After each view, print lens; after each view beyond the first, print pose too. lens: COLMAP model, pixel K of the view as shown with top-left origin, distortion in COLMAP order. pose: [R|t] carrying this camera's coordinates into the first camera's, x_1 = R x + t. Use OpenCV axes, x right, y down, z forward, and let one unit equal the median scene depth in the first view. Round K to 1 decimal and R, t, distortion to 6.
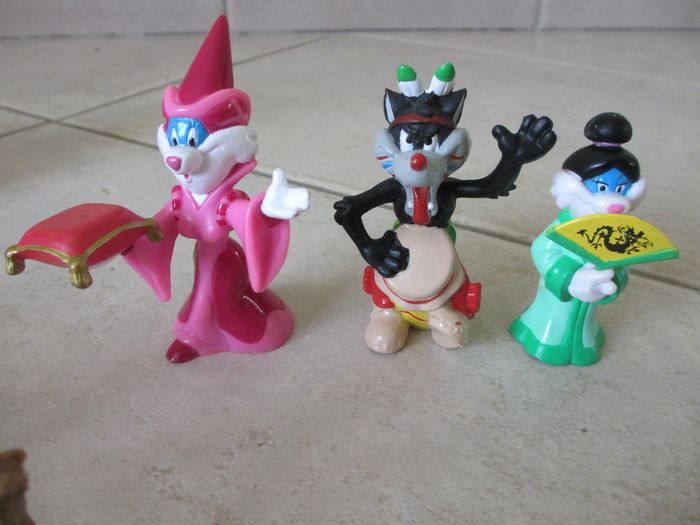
lens RADIAL K [[581.0, 0, 350.0], [0, 581.0, 262.5], [0, 0, 1]] dist [-0.045984, 0.001952]
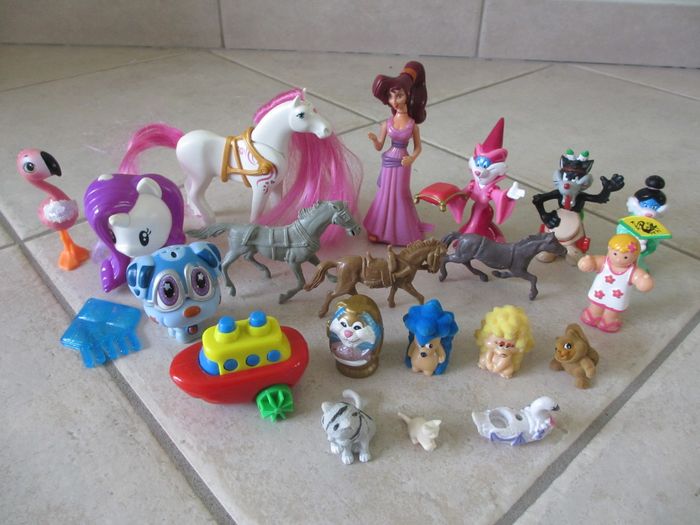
lens RADIAL K [[581.0, 0, 350.0], [0, 581.0, 262.5], [0, 0, 1]] dist [-0.045984, 0.001952]
pose [[0.936525, 0.181269, -0.300104, 0.034889], [-0.166249, 0.983222, 0.075077, 0.134654], [0.308678, -0.020419, 0.950947, -1.736324]]
